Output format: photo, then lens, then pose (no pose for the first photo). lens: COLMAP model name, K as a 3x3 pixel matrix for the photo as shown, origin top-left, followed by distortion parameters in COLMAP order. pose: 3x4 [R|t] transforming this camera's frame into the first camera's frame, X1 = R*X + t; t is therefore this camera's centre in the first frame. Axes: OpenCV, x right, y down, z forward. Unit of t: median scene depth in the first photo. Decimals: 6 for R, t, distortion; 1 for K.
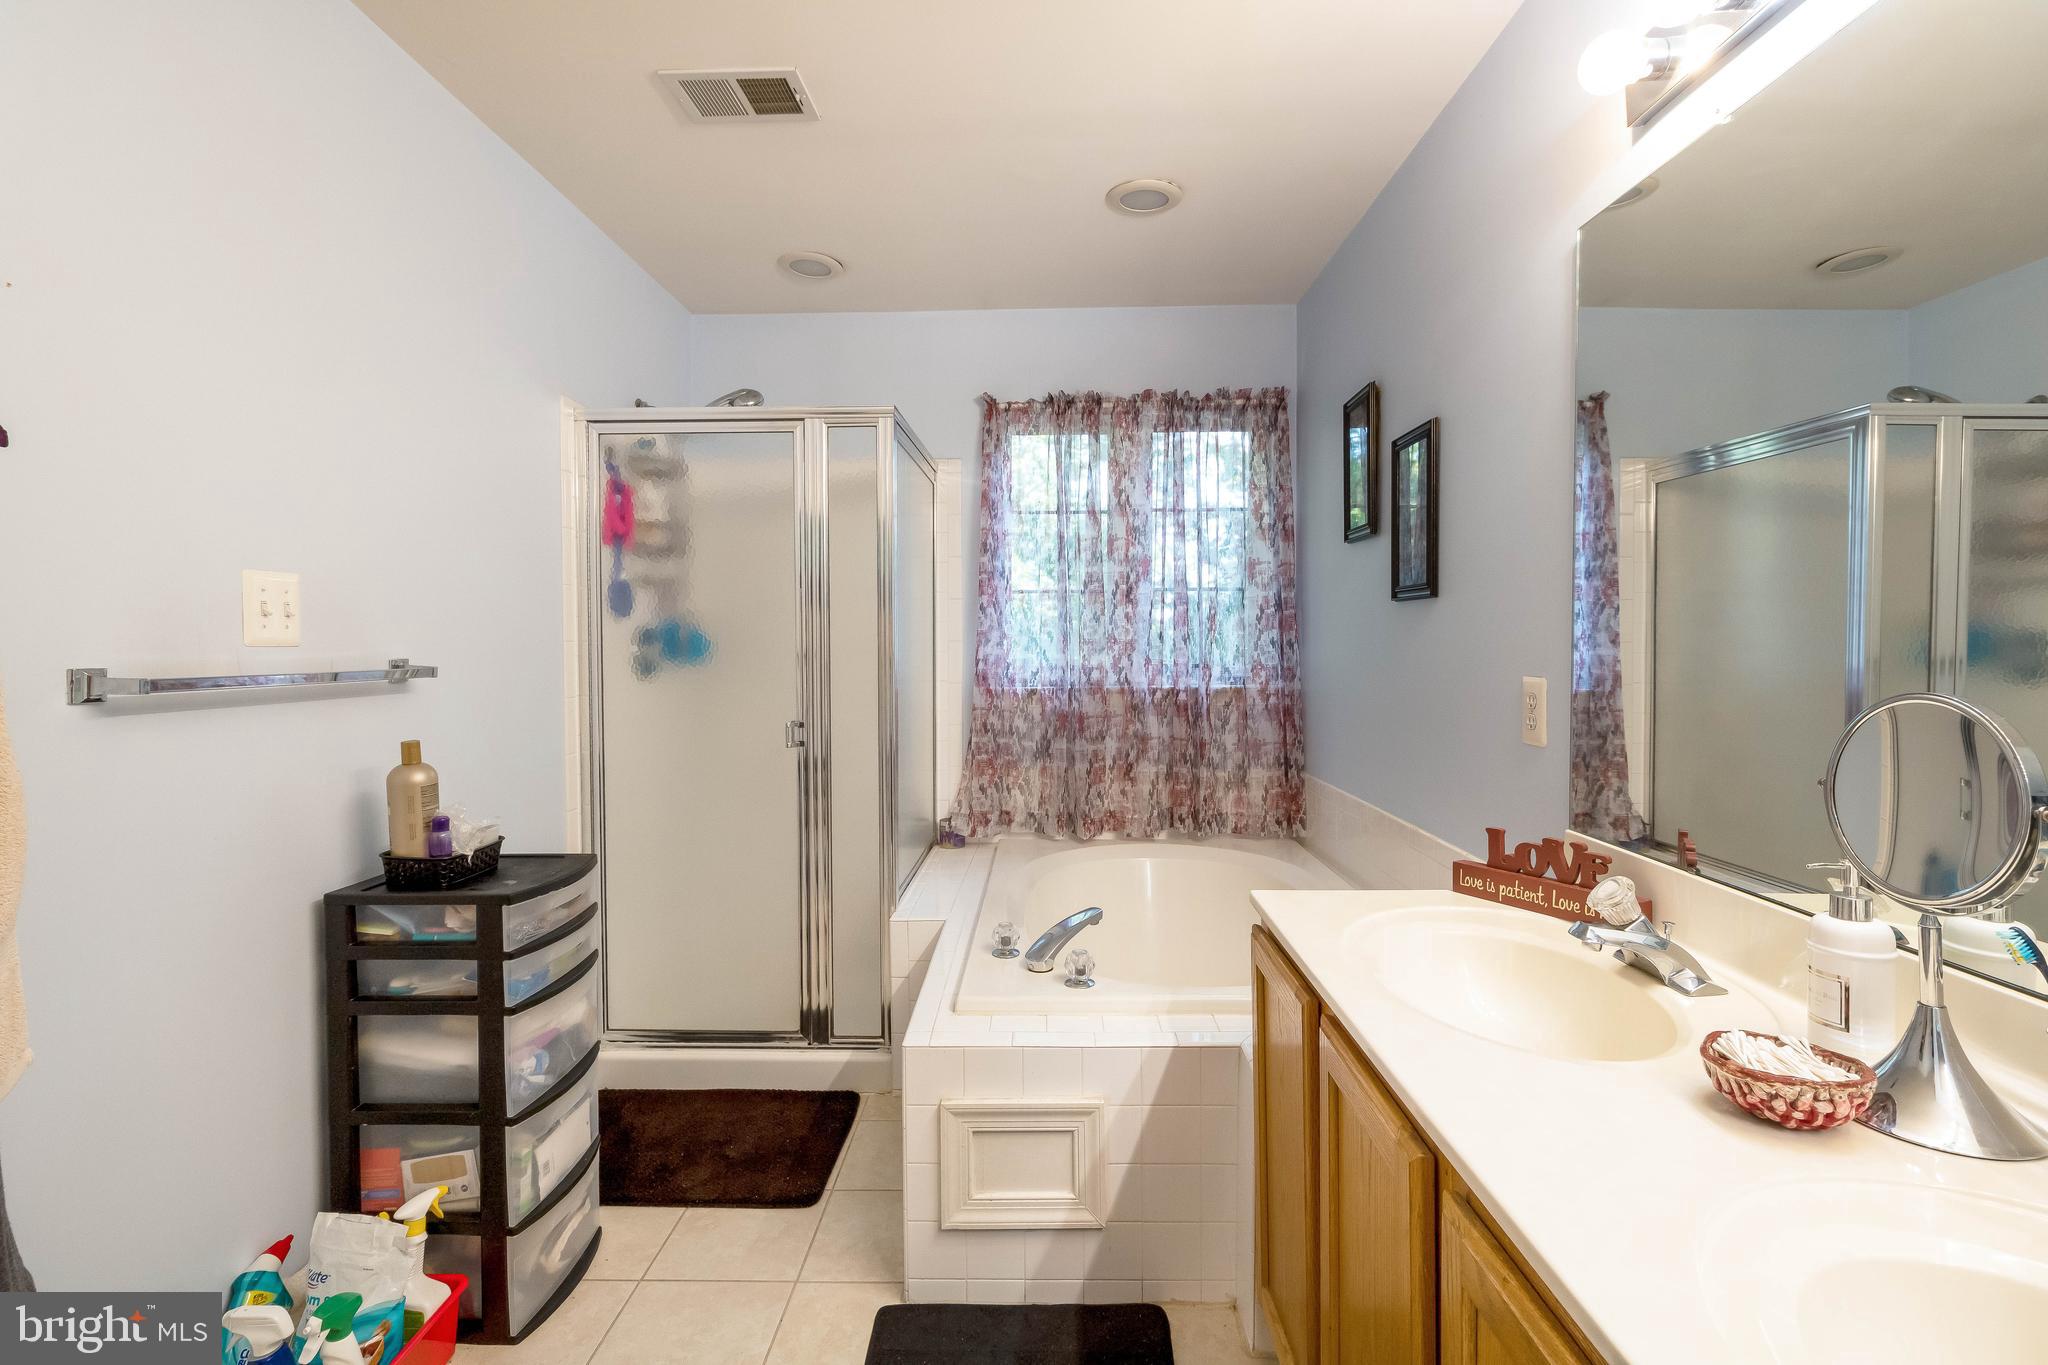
lens RADIAL K [[933.9, 0, 1022.7], [0, 933.9, 659.3], [0, 0, 1]] dist [-0.000275, 0.000540]
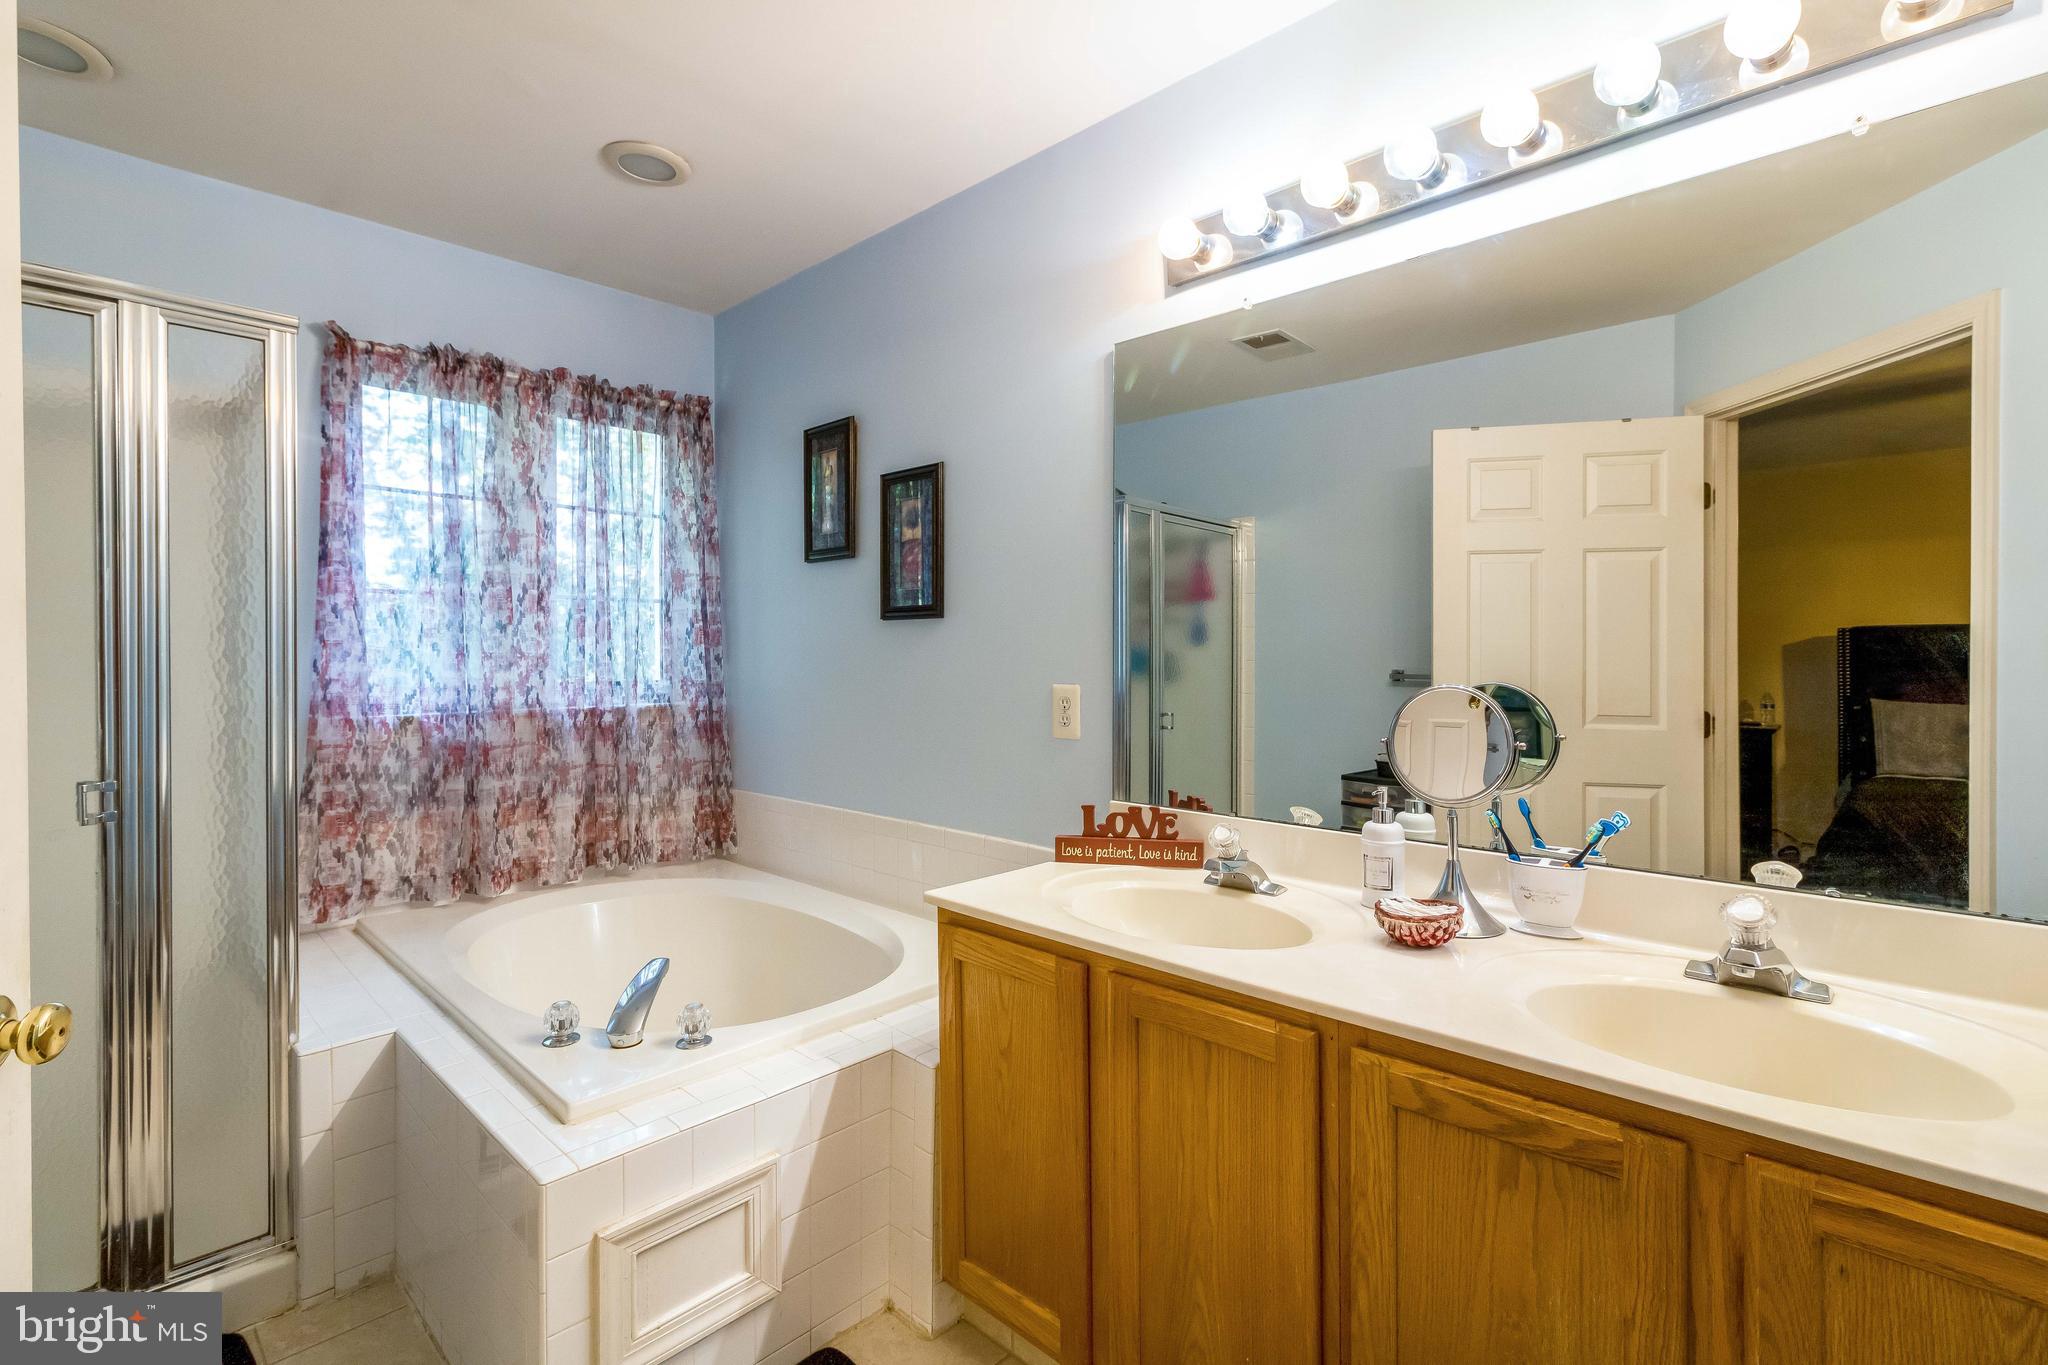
lens RADIAL K [[933.9, 0, 1022.7], [0, 933.9, 659.3], [0, 0, 1]] dist [-0.000275, 0.000540]
pose [[0.675830, 0.001742, 0.737055, -0.219396], [0.011865, 0.999842, -0.013242, 0.000391], [-0.736962, 0.017695, 0.675703, 0.098285]]
